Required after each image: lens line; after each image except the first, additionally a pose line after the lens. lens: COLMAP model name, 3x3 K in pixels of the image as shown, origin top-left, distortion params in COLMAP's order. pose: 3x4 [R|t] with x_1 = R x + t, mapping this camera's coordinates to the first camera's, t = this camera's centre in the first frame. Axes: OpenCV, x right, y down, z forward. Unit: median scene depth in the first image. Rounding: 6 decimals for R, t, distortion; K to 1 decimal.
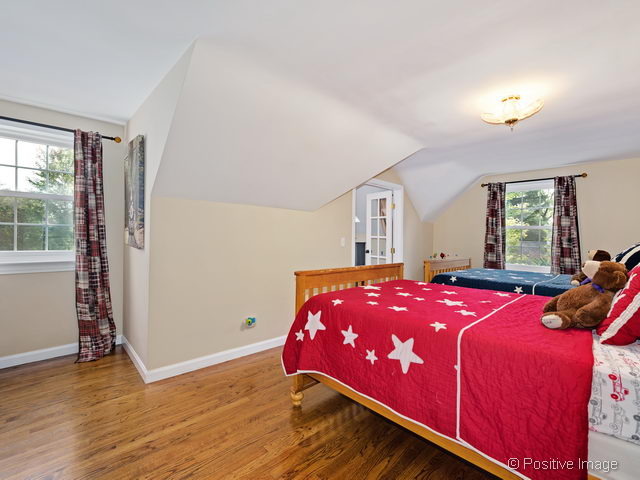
lens RADIAL K [[291.4, 0, 320.2], [0, 291.4, 235.9], [0, 0, 1]] dist [-0.001052, -0.000130]
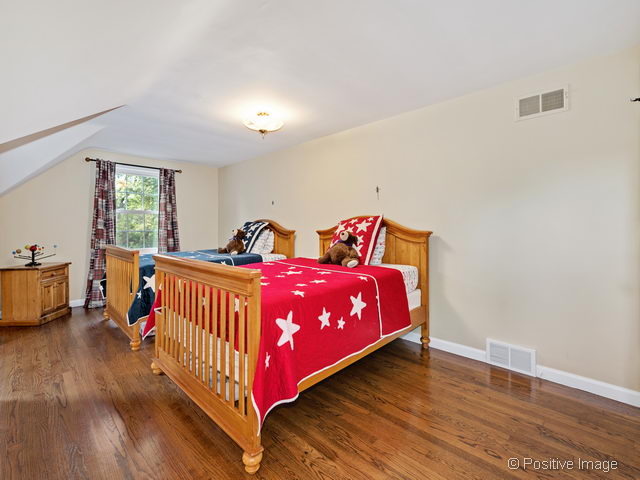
lens RADIAL K [[291.4, 0, 323.8], [0, 291.4, 227.3], [0, 0, 1]] dist [-0.001052, -0.000130]
pose [[-0.038977, -0.023965, 0.998953, -0.844223], [0.002985, 0.999705, 0.024100, 0.007483], [-0.999236, 0.003921, -0.038894, 0.982611]]
